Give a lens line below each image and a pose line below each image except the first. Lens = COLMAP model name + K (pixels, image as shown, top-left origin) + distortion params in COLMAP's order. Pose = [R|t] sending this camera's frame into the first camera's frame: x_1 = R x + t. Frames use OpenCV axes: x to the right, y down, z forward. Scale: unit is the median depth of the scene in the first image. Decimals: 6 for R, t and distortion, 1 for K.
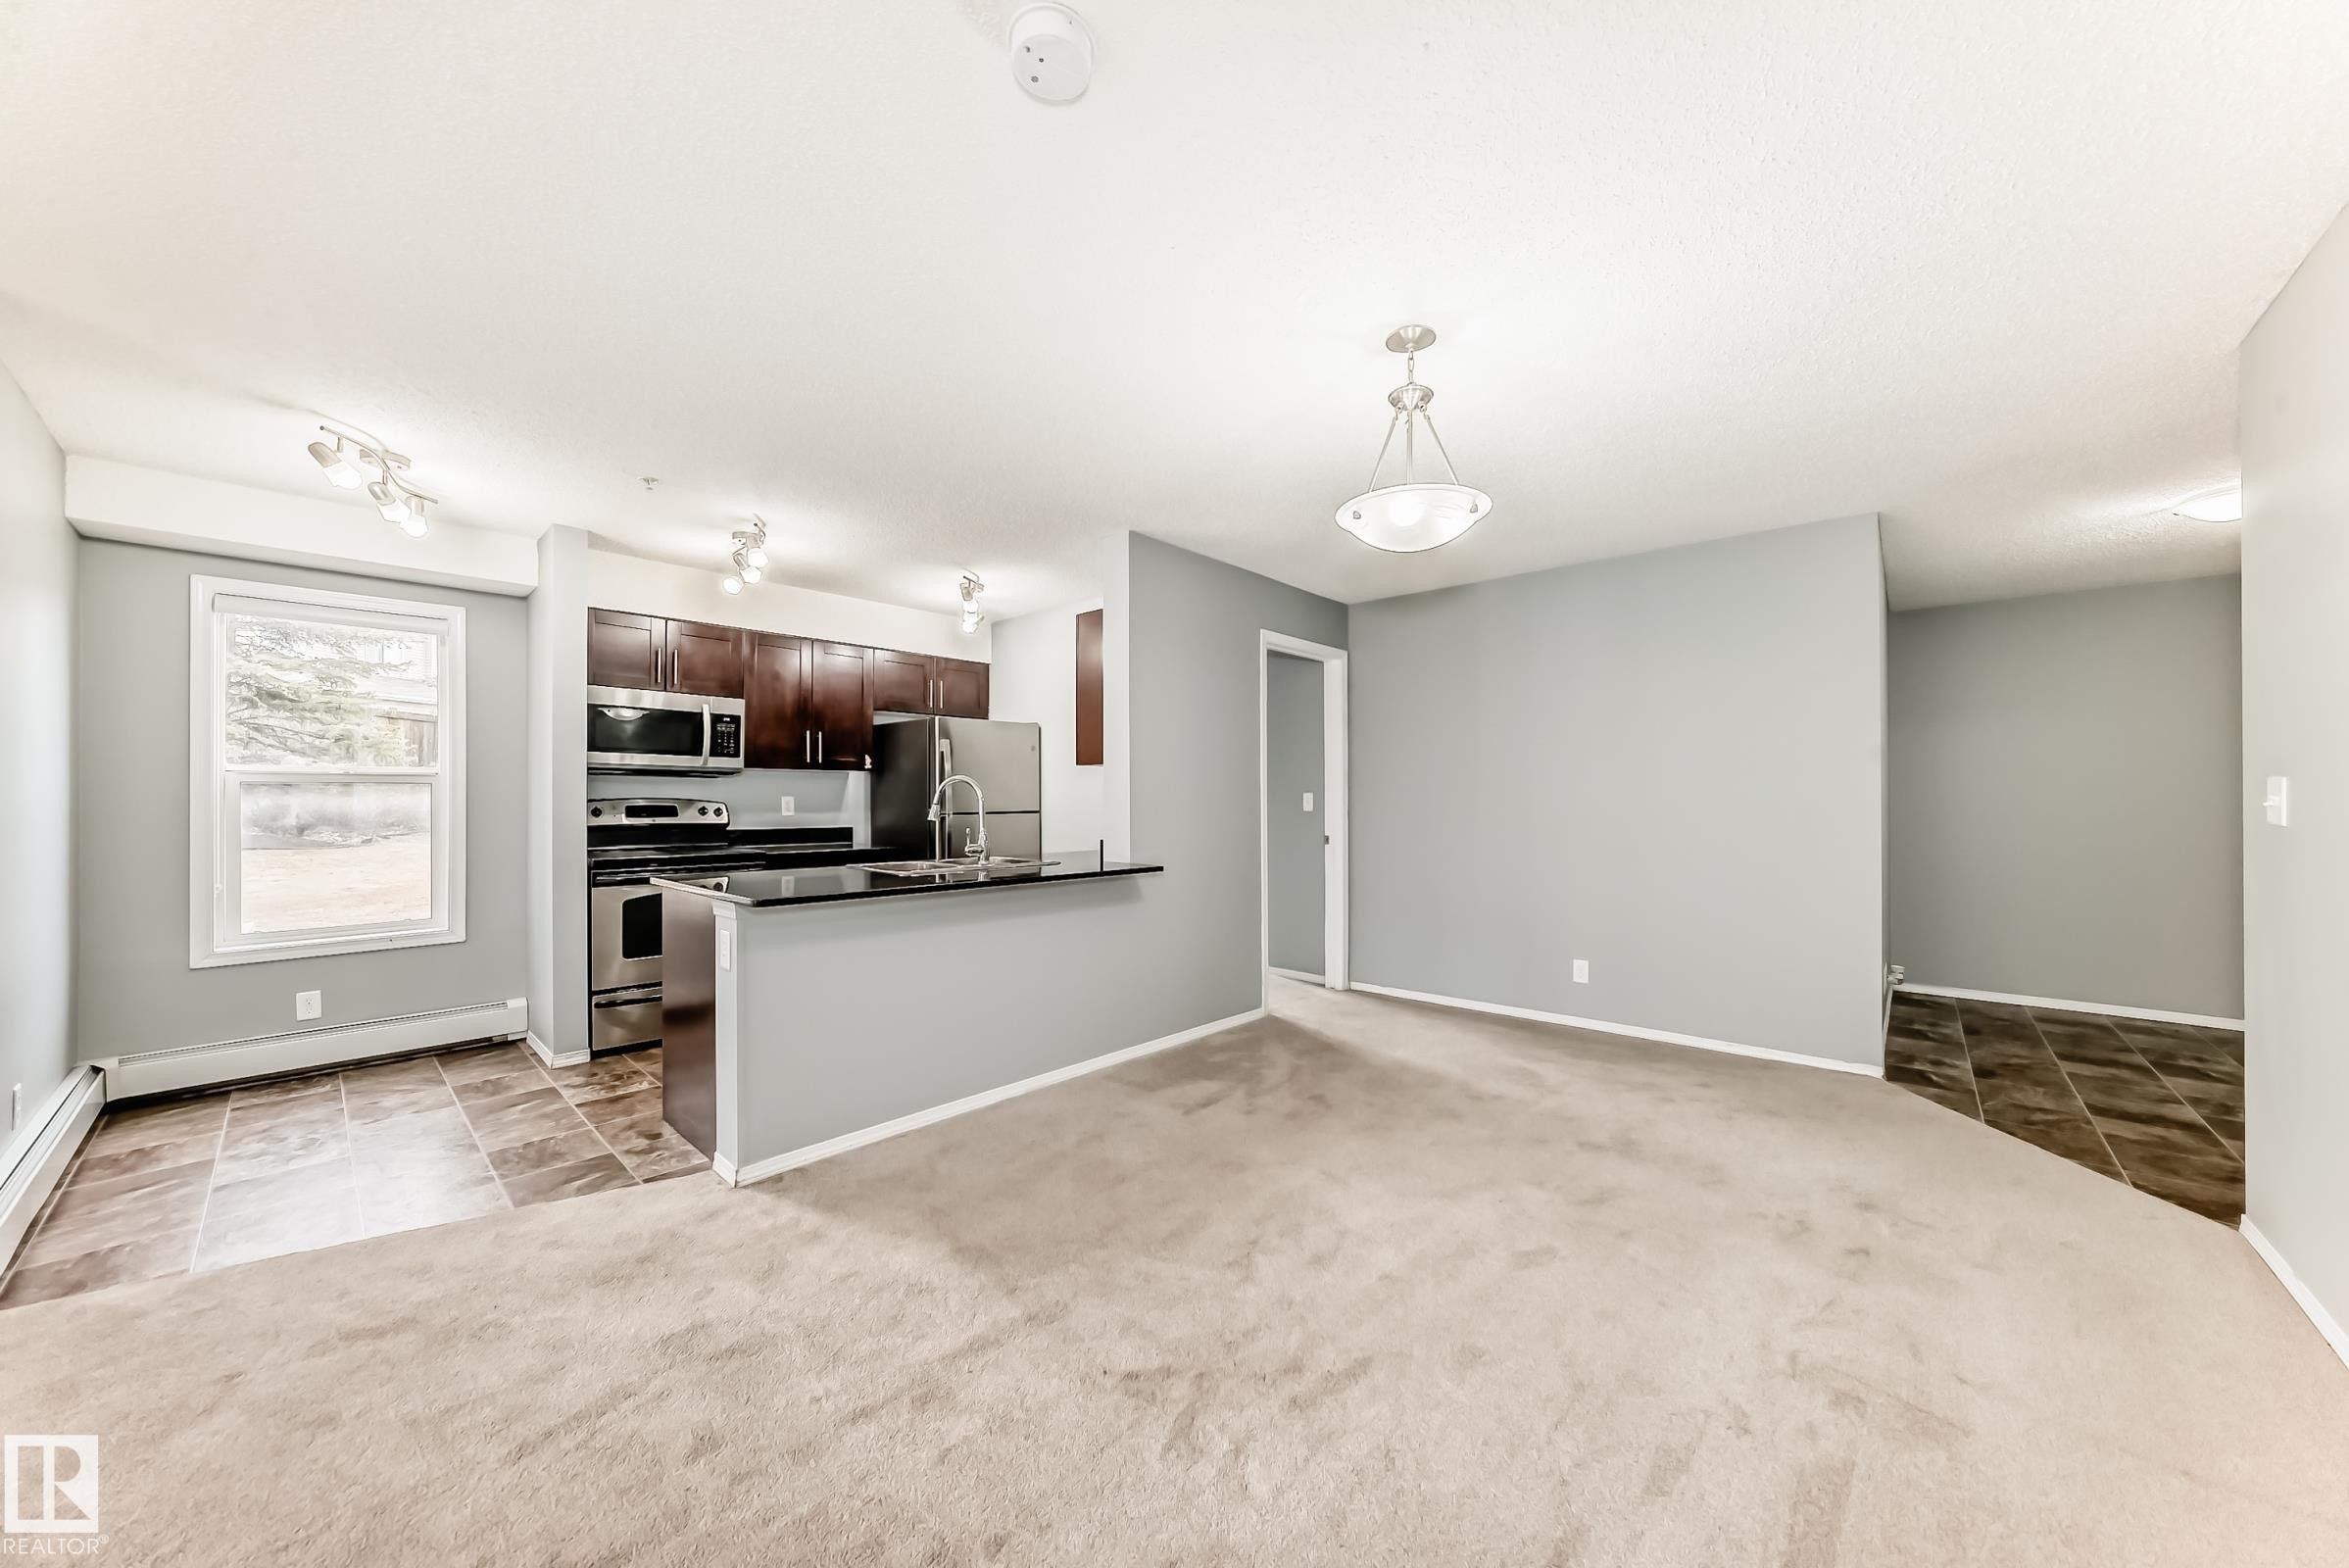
lens RADIAL K [[819.7, 0, 1184.2], [0, 819.7, 799.8], [0, 0, 1]] dist [-0.023252, 0.007004]
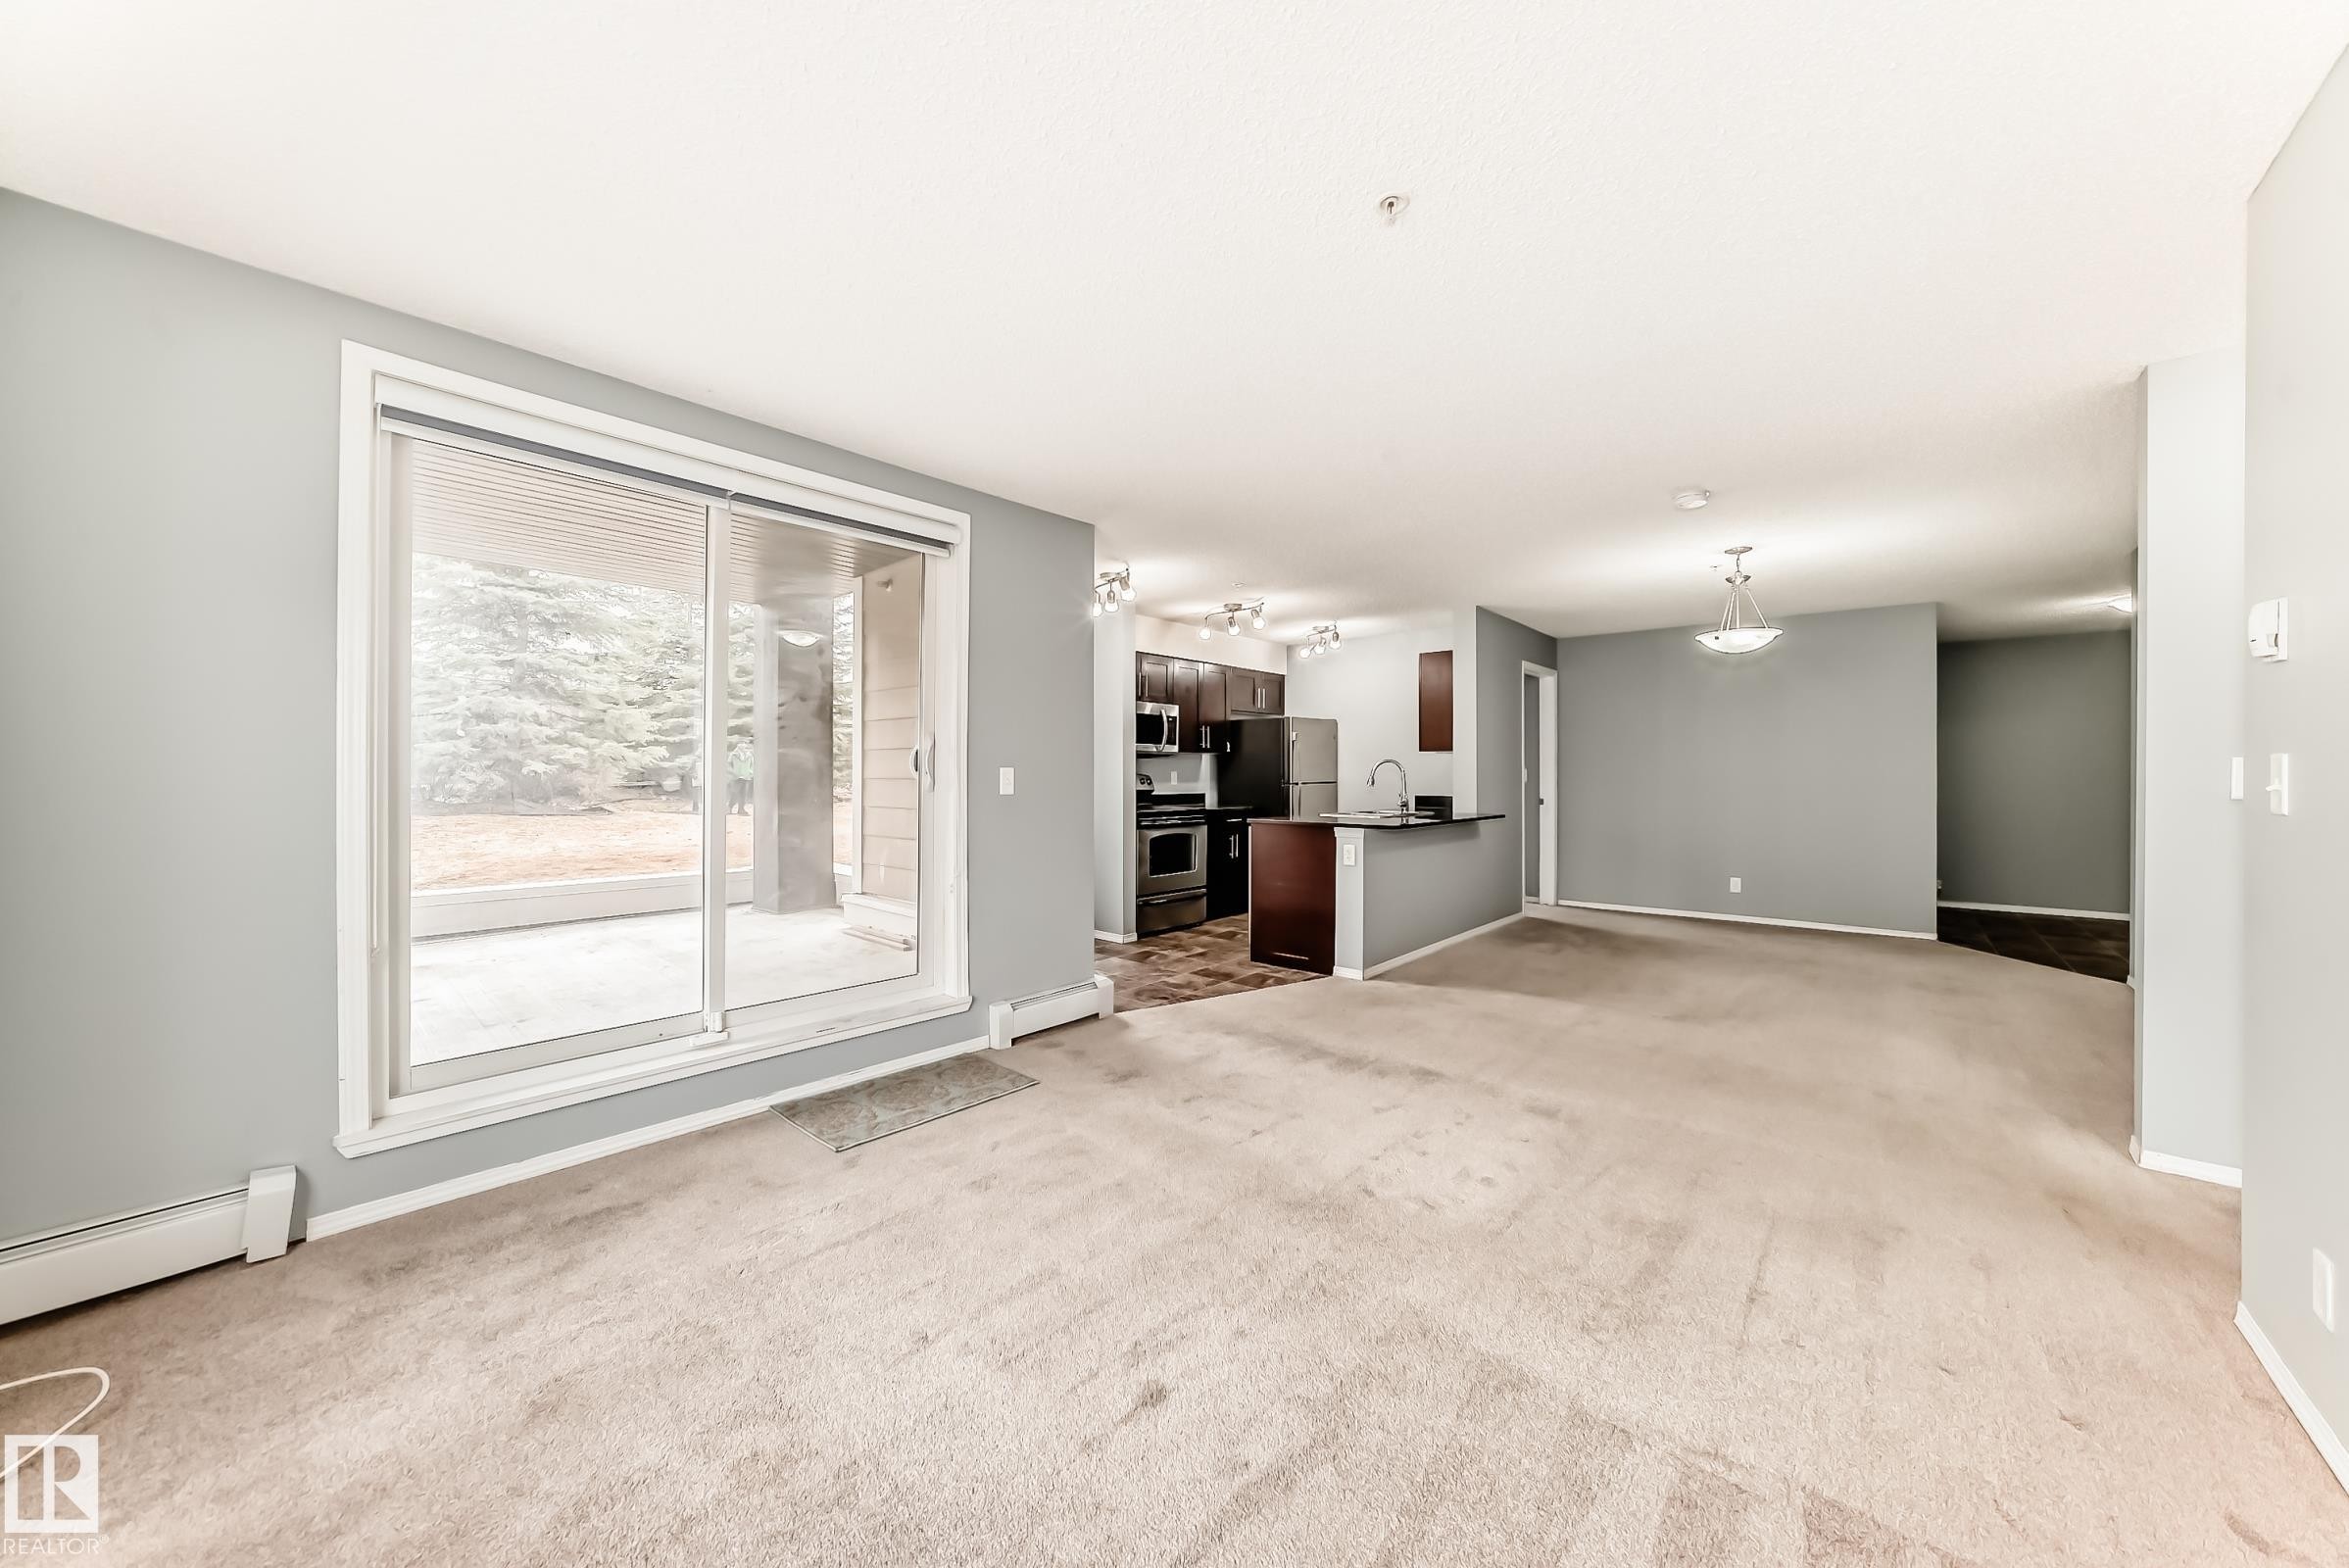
lens RADIAL K [[825.5, 0, 1183.5], [0, 825.5, 777.0], [0, 0, 1]] dist [-0.022390, 0.007311]
pose [[0.999770, 0.000537, 0.021459, -0.591650], [-0.000597, 0.999996, 0.002806, 0.001868], [-0.021458, -0.002818, 0.999766, -0.526526]]
